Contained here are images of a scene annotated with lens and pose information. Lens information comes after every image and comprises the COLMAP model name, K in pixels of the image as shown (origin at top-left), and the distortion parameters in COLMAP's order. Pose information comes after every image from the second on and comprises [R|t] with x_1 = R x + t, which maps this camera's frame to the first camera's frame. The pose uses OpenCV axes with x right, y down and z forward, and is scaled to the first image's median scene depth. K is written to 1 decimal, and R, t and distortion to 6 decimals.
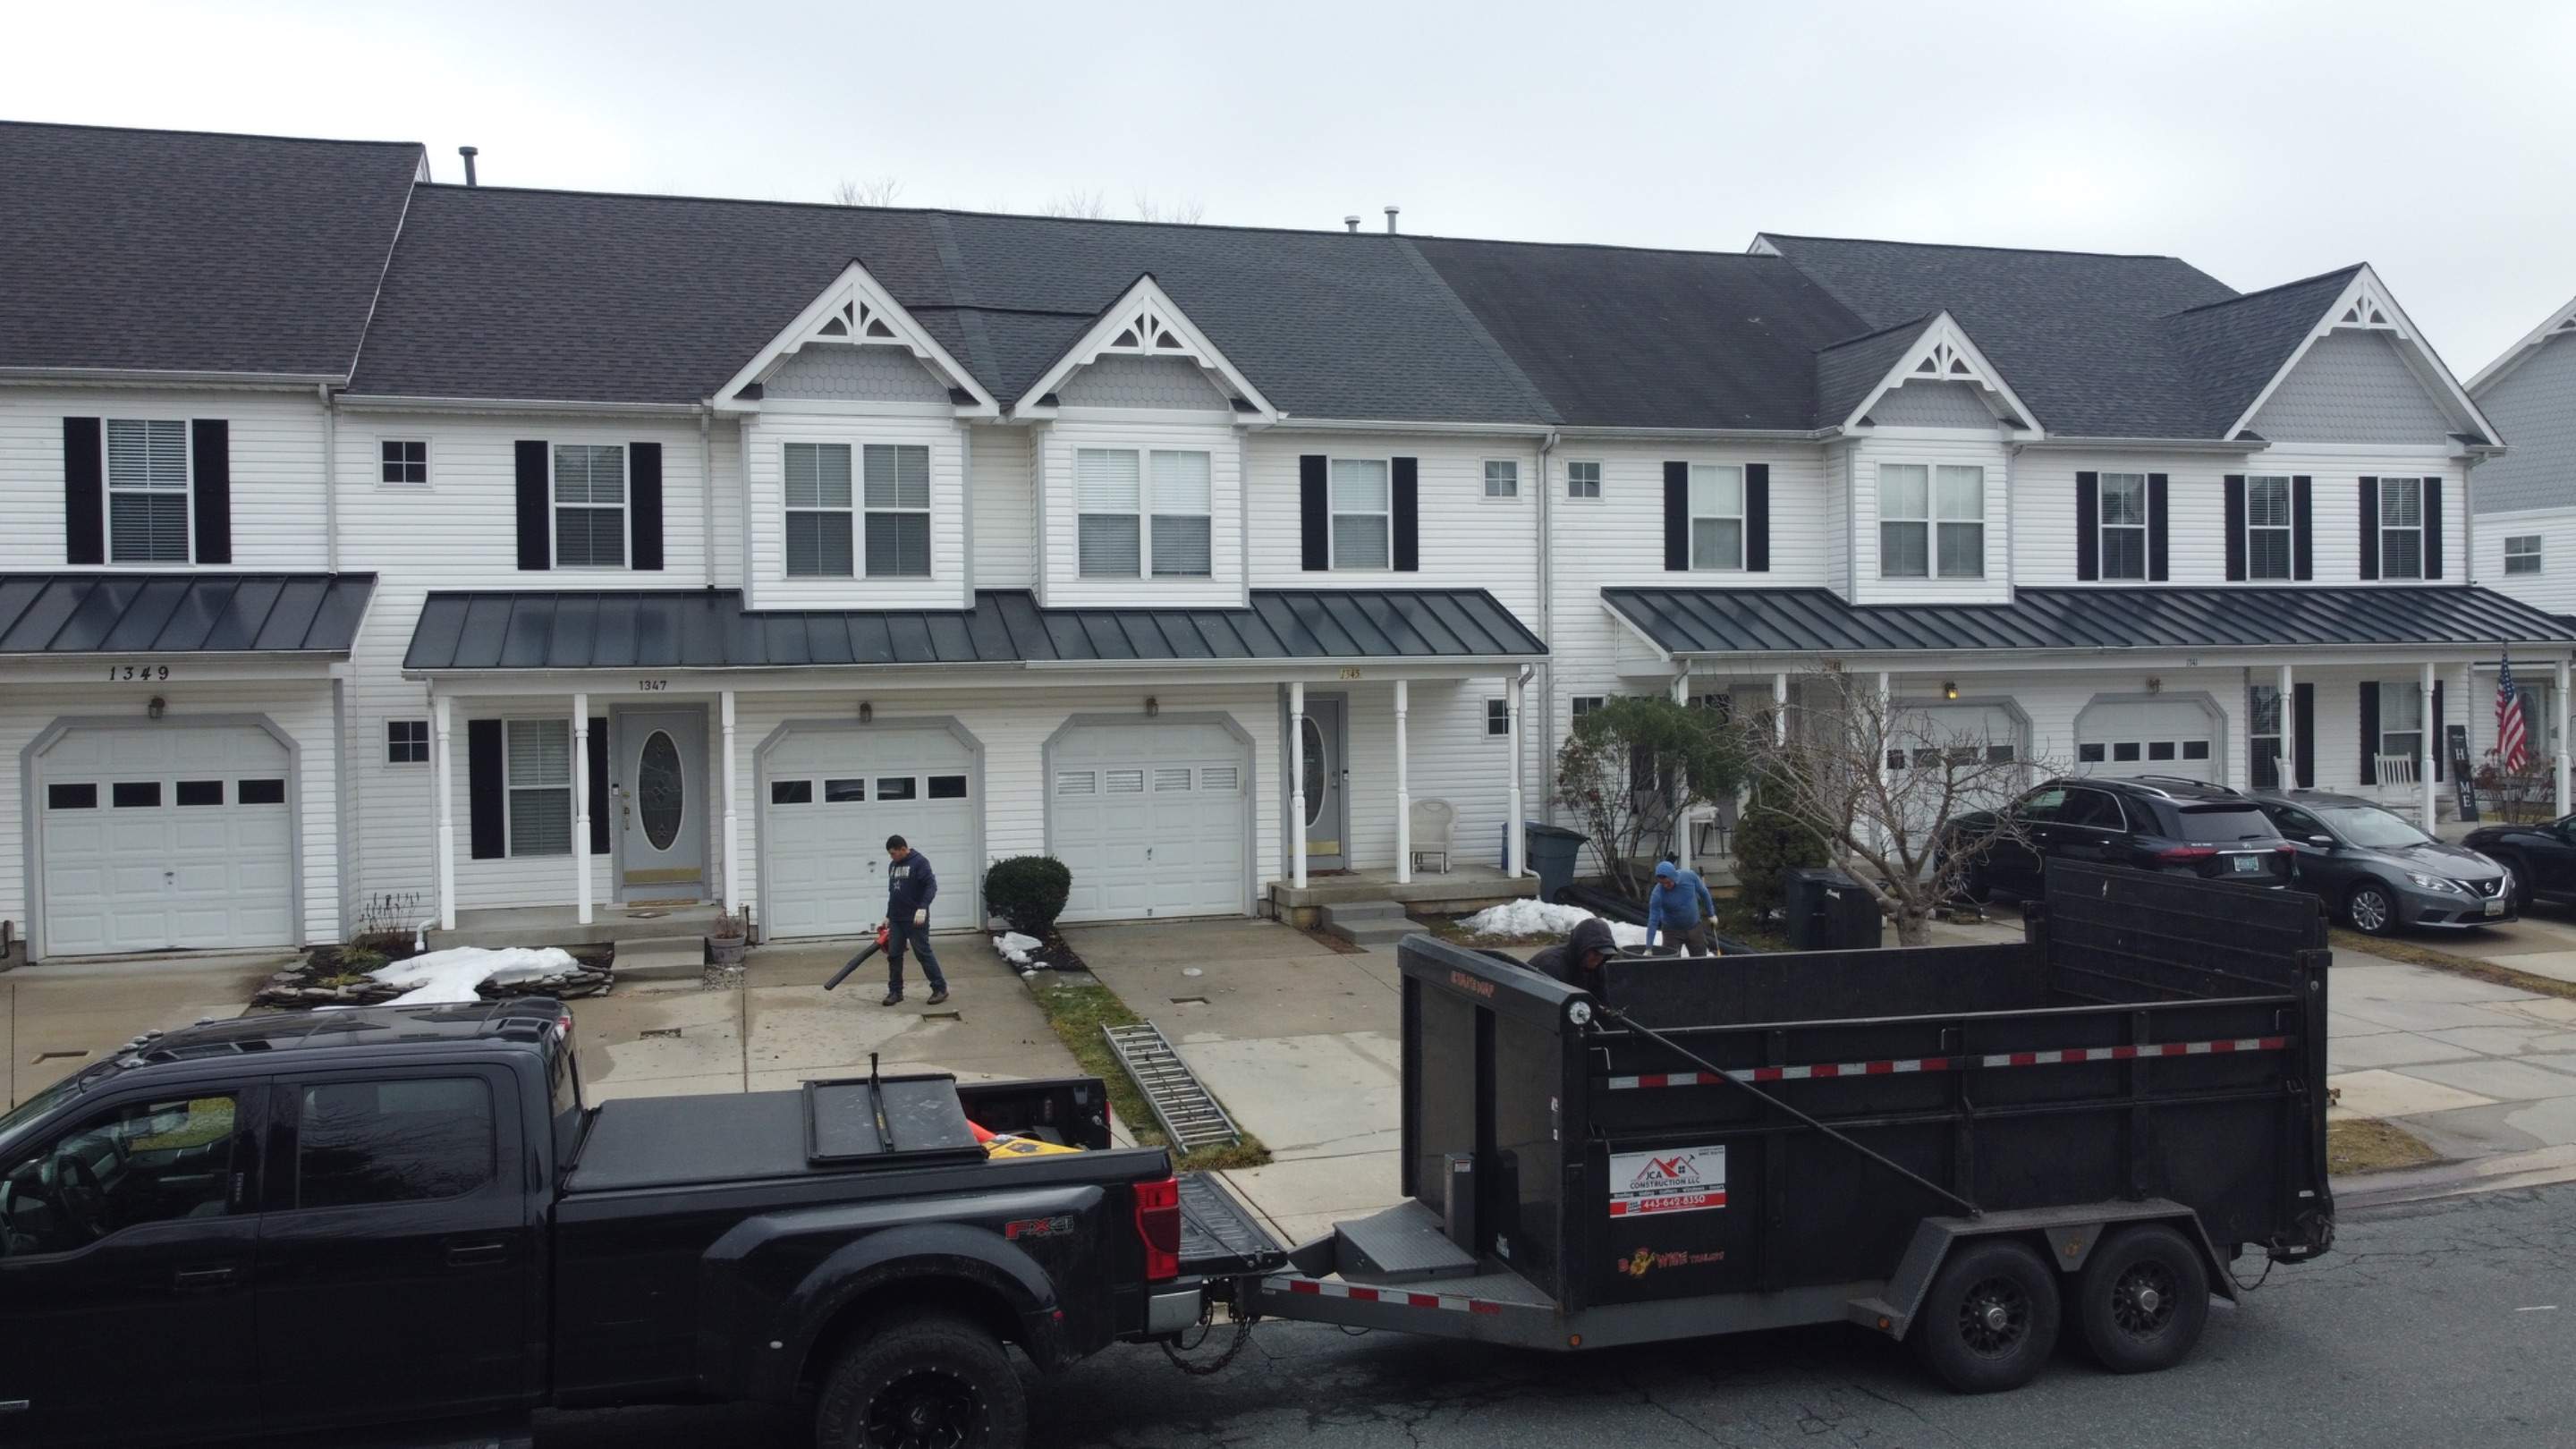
lens RADIAL K [[1971.0, 0, 1288.0], [0, 1971.0, 724.5], [0, 0, 1]] dist [-0.002013, -0.004837]
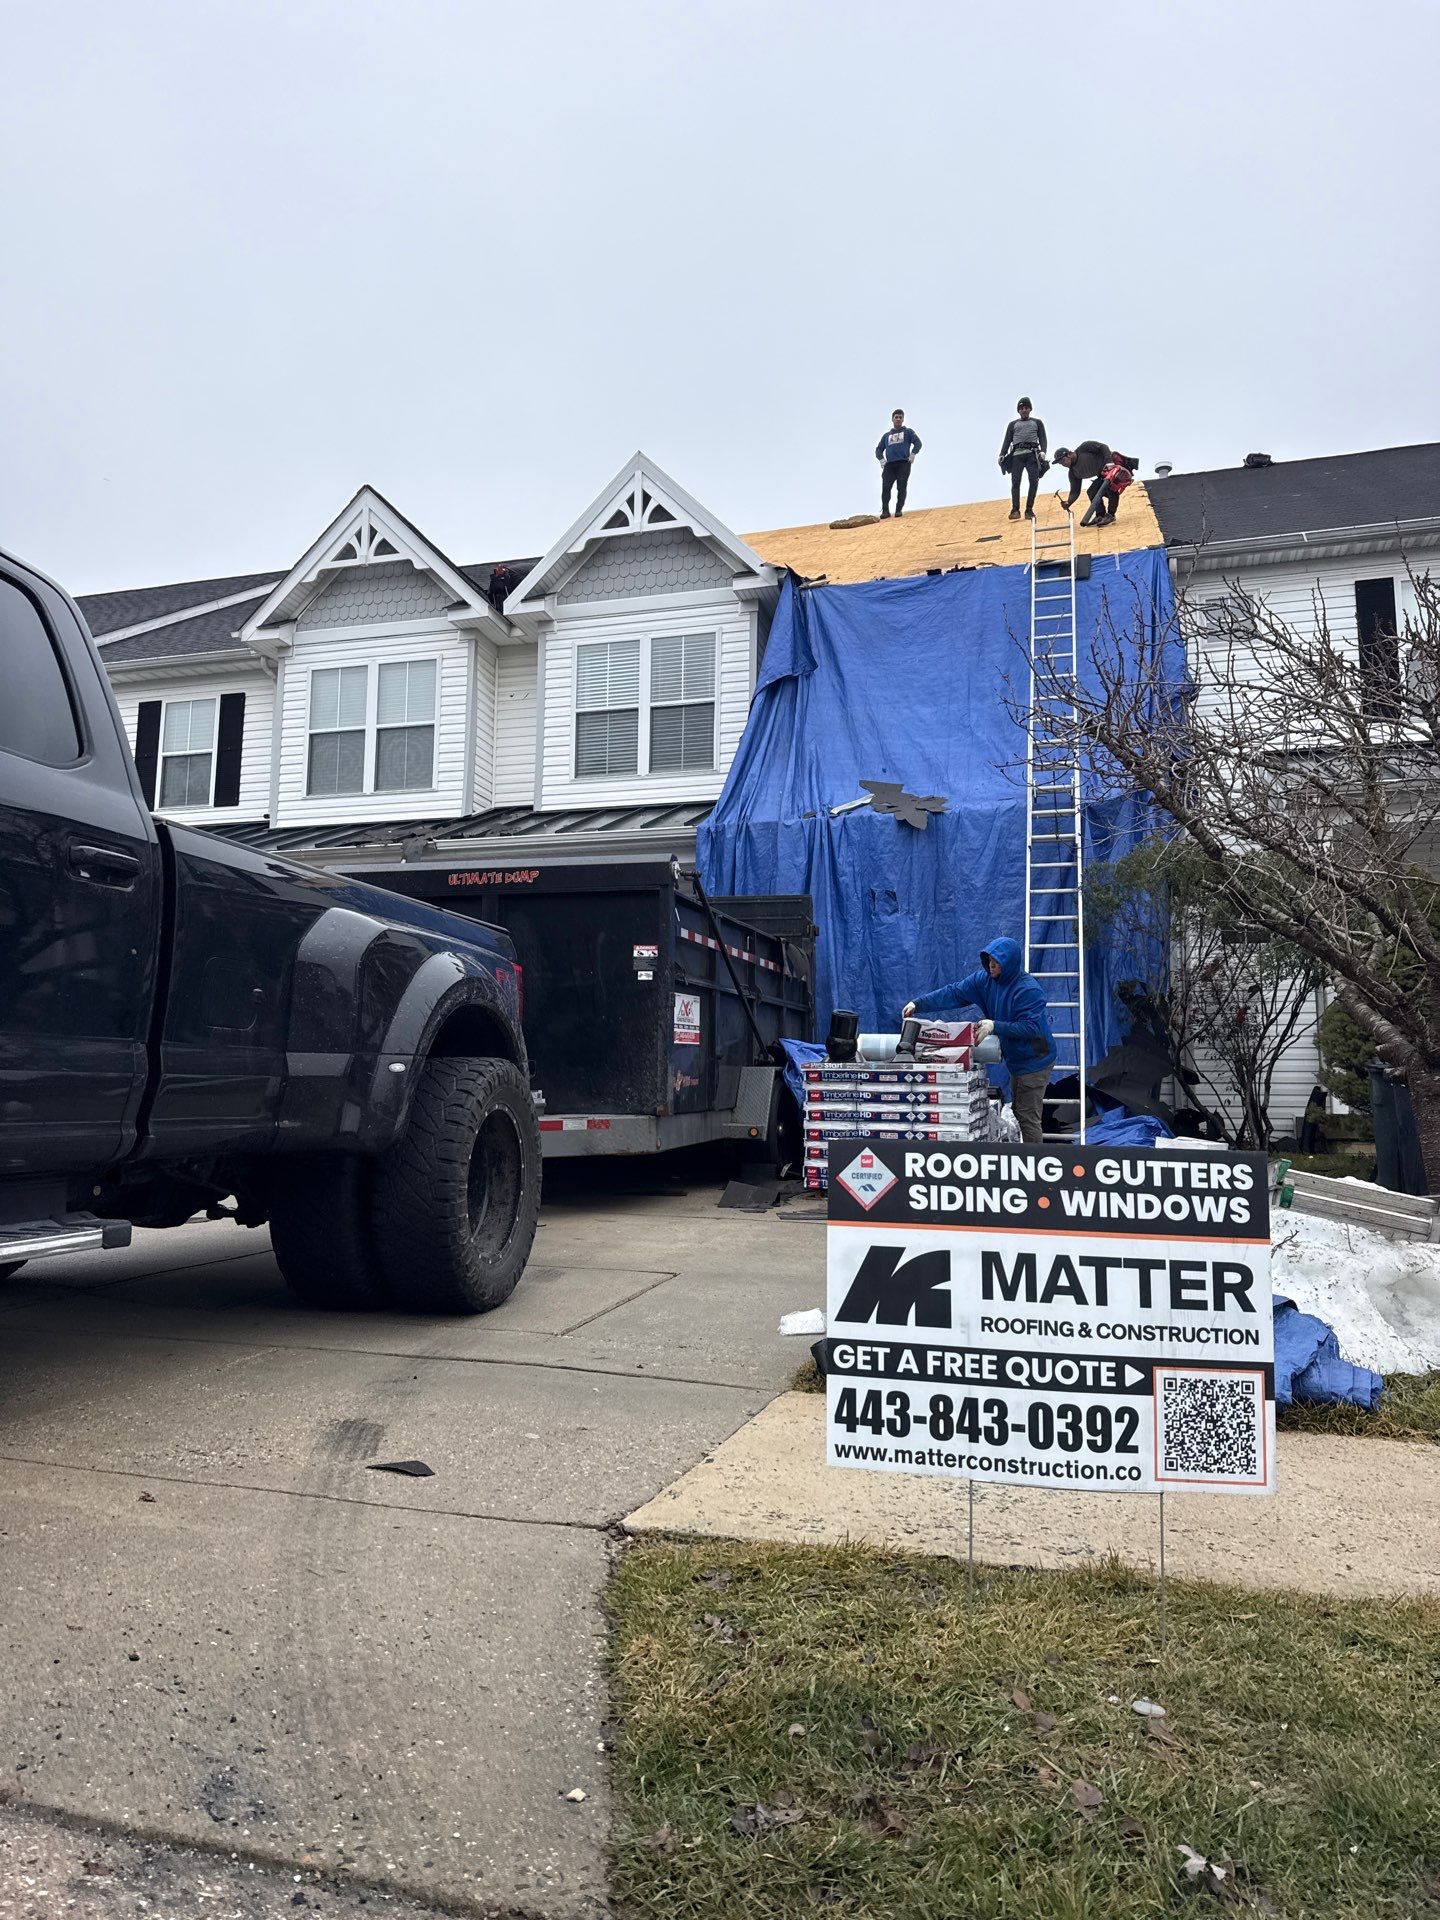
lens RADIAL K [[1324.4, 0, 720.0], [0, 1324.4, 960.0], [0, 0, 1]] dist [0.162102, -0.310435]
pose [[0.838019, -0.053412, -0.543021, 0.289389], [-0.035583, 0.987730, -0.152067, 0.103742], [0.544480, 0.146757, 0.825835, 0.525235]]
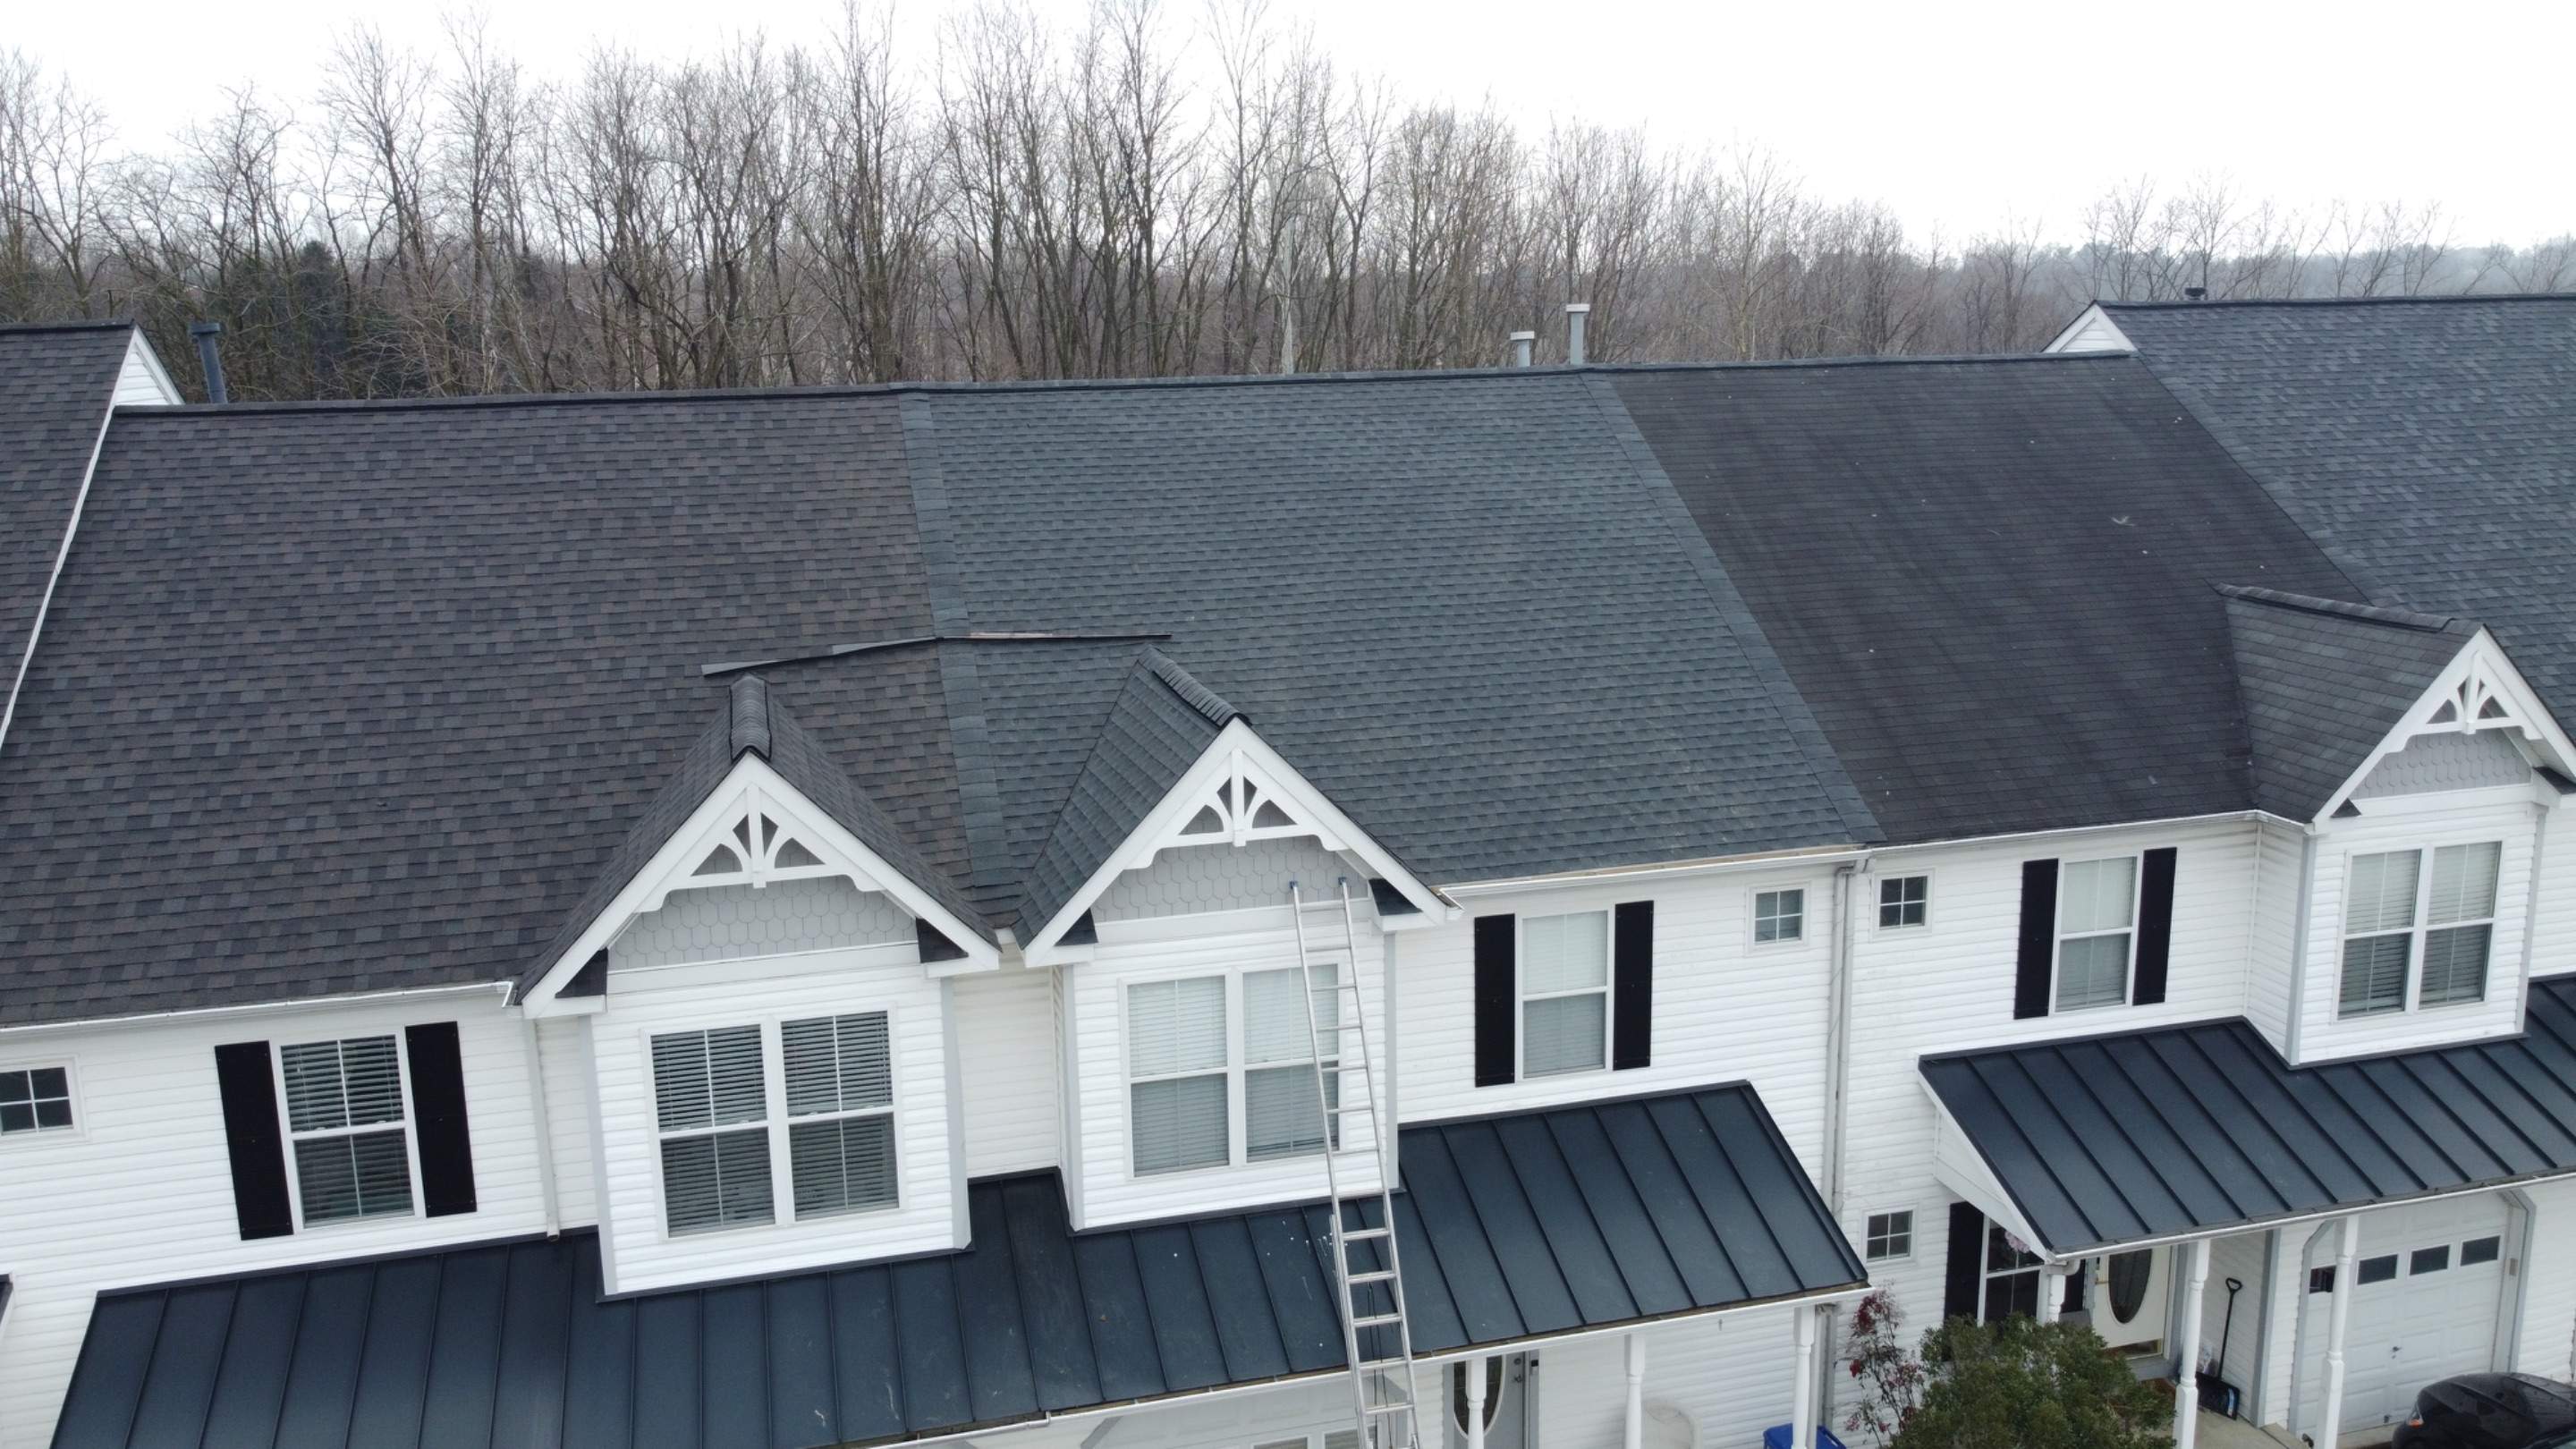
lens RADIAL K [[1971.0, 0, 1288.0], [0, 1971.0, 724.5], [0, 0, 1]] dist [-0.002013, -0.004837]
pose [[0.999494, 0.001645, -0.031779, -0.036004], [0.004130, 0.983508, 0.180815, -0.331614], [0.031552, -0.180855, 0.983004, 0.399811]]
